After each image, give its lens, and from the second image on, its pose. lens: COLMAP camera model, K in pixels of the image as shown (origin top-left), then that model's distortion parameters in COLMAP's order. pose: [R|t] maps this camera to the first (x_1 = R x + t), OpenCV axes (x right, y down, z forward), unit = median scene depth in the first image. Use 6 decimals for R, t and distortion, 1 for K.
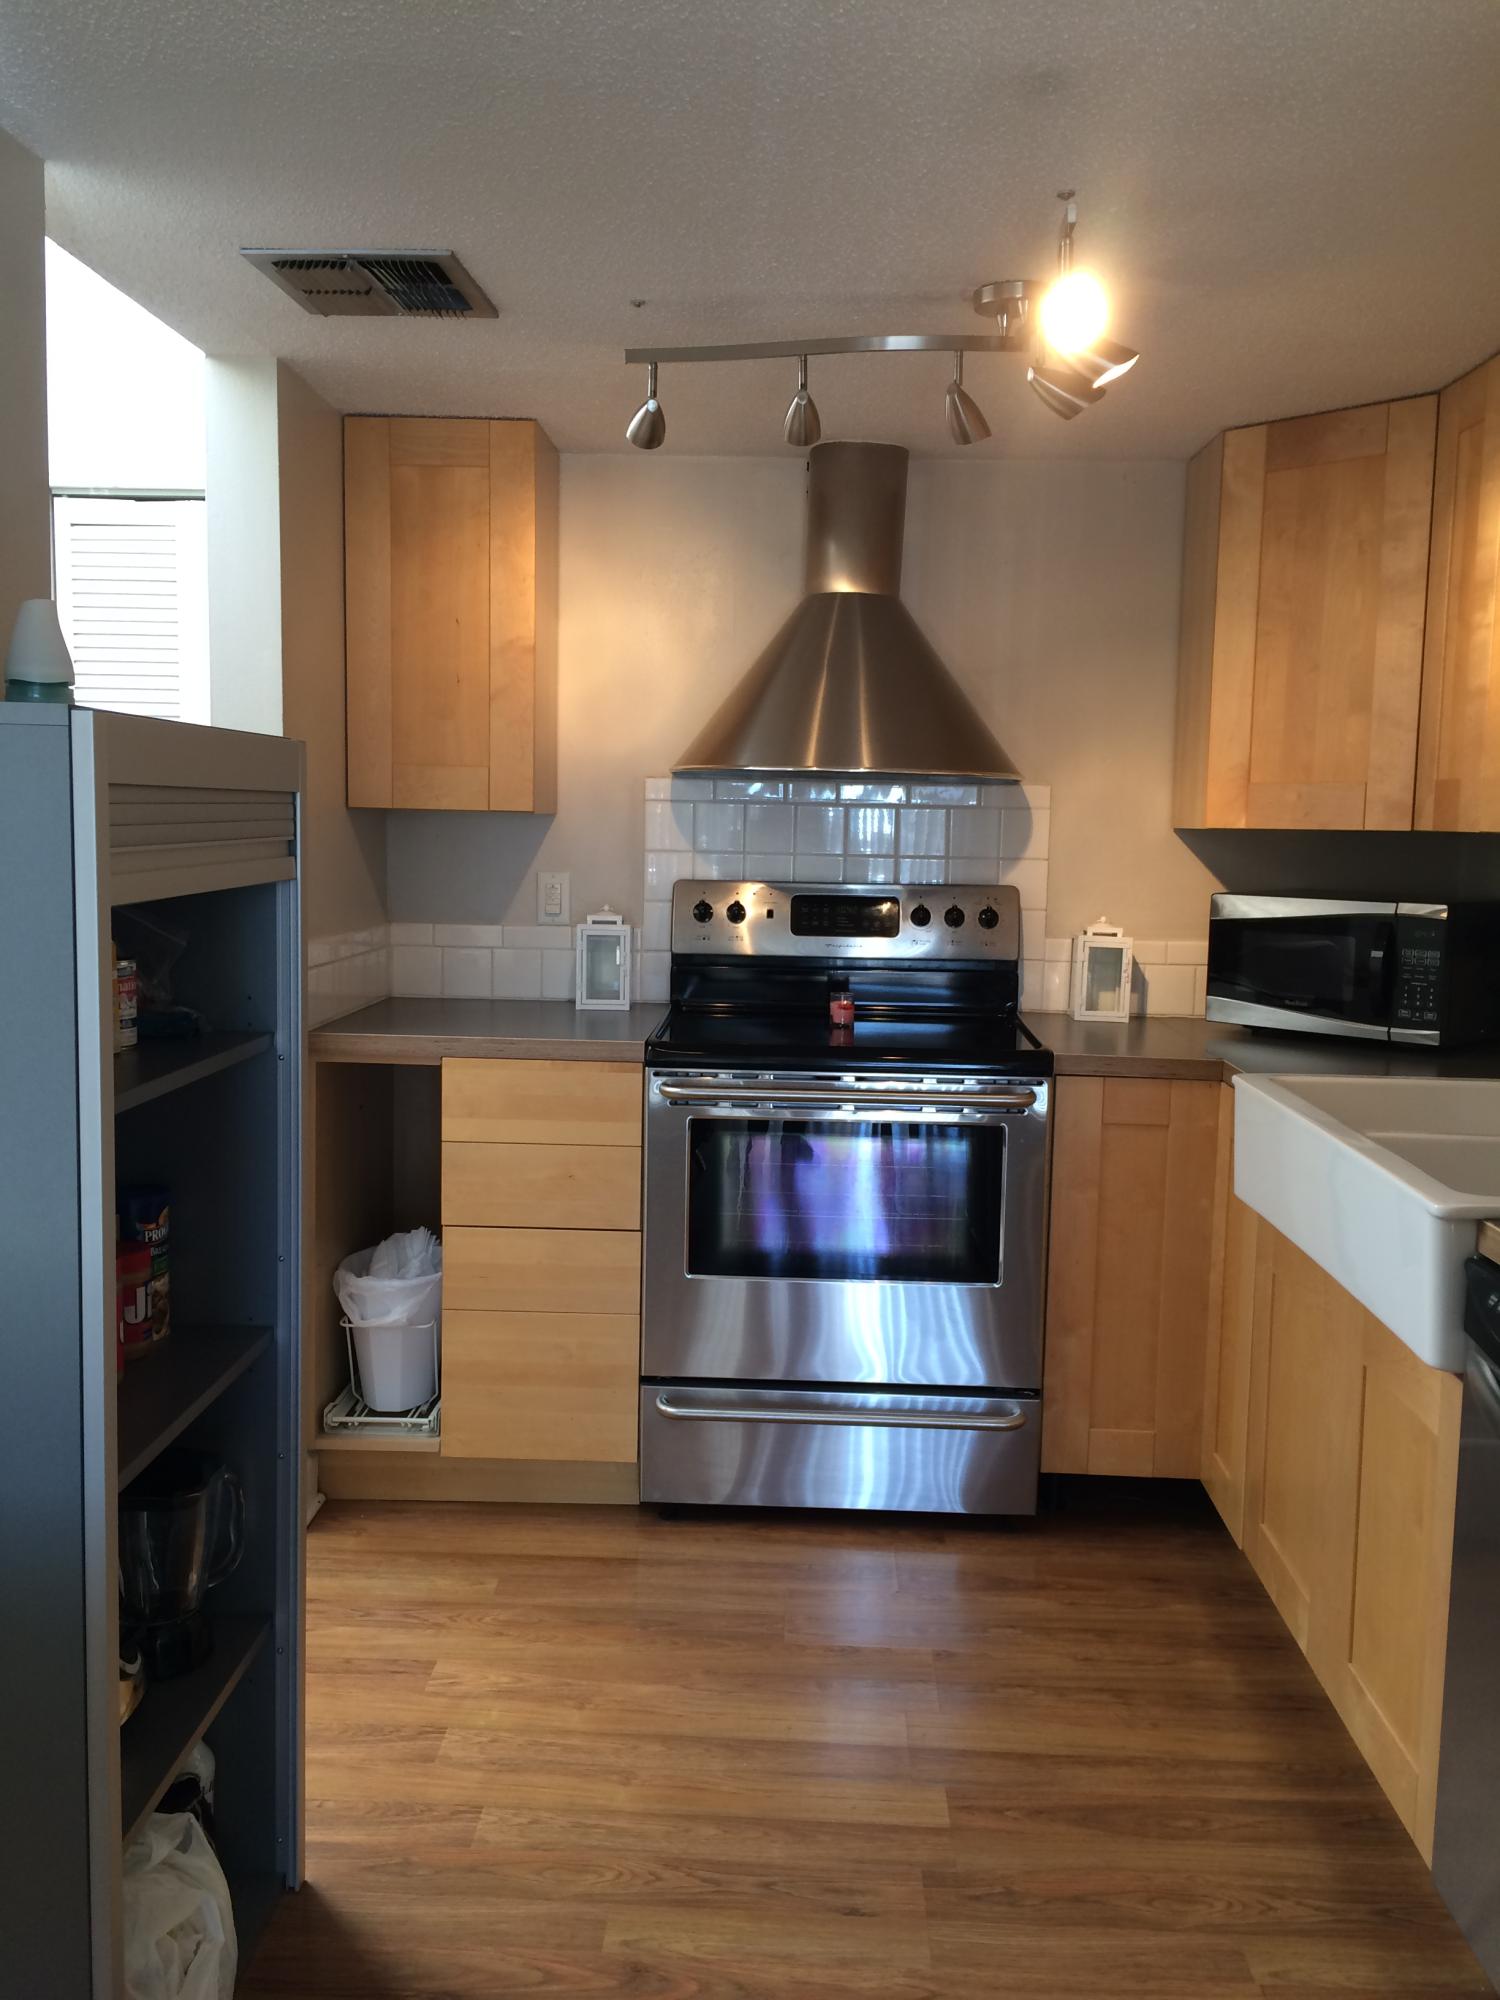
lens RADIAL K [[1720.5, 0, 750.0], [0, 1720.5, 1000.0], [0, 0, 1]] dist [0.035064, -0.012808]
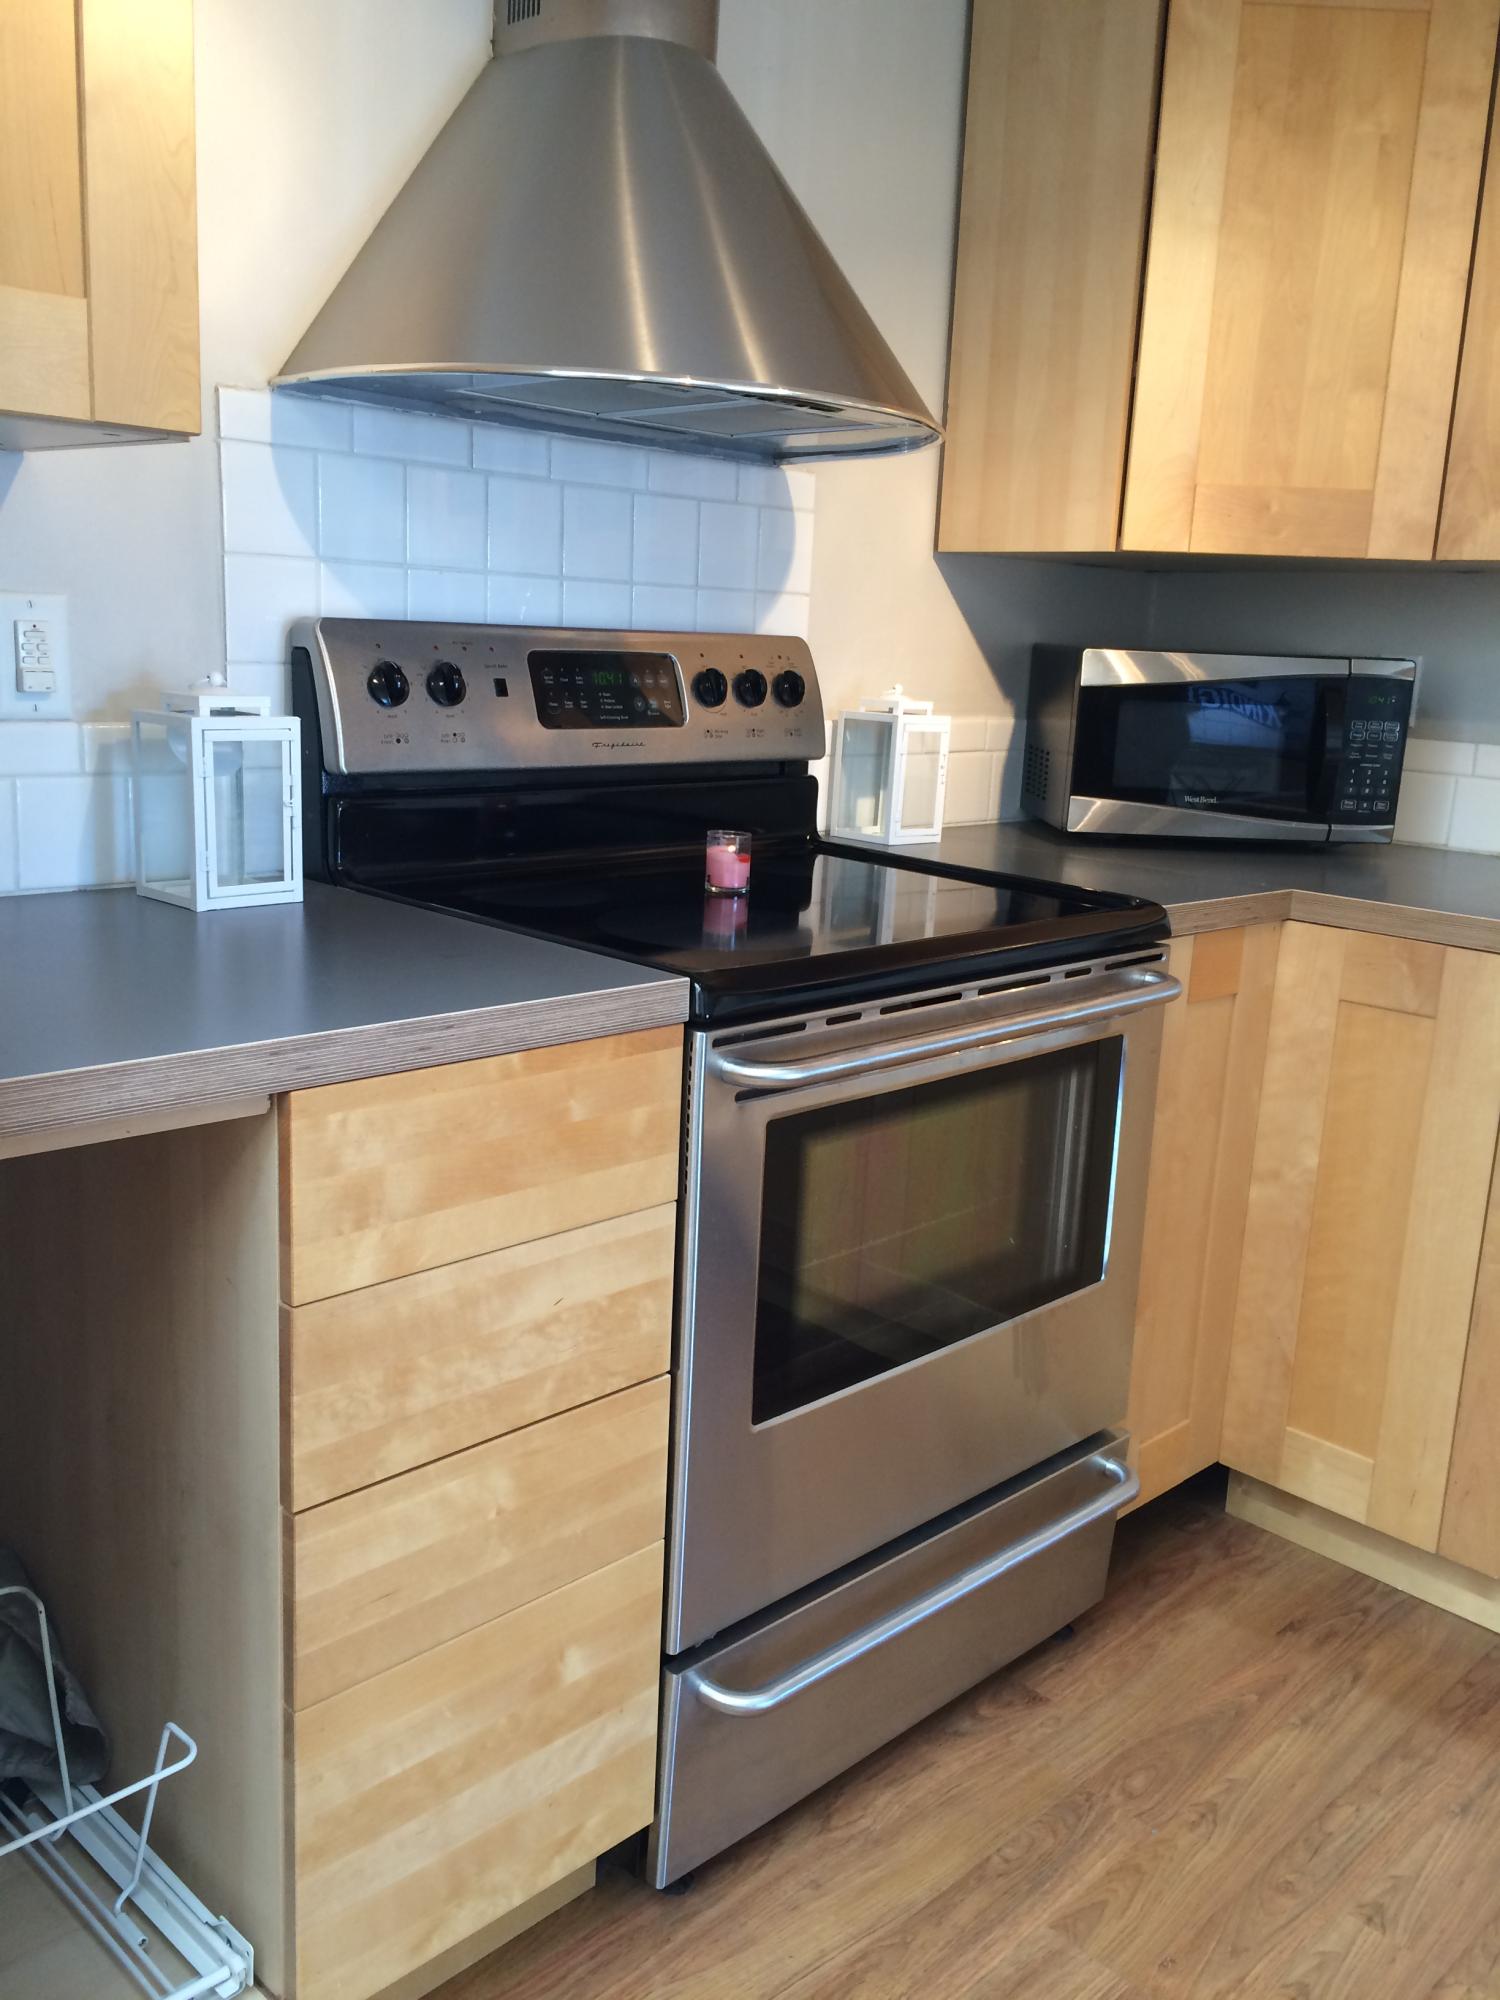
lens RADIAL K [[1720.5, 0, 750.0], [0, 1720.5, 1000.0], [0, 0, 1]] dist [0.035064, -0.012808]
pose [[0.667933, -0.147320, 0.729495, -0.376453], [0.048217, 0.986719, 0.155118, -0.038834], [-0.742658, -0.068435, 0.666165, 0.673663]]
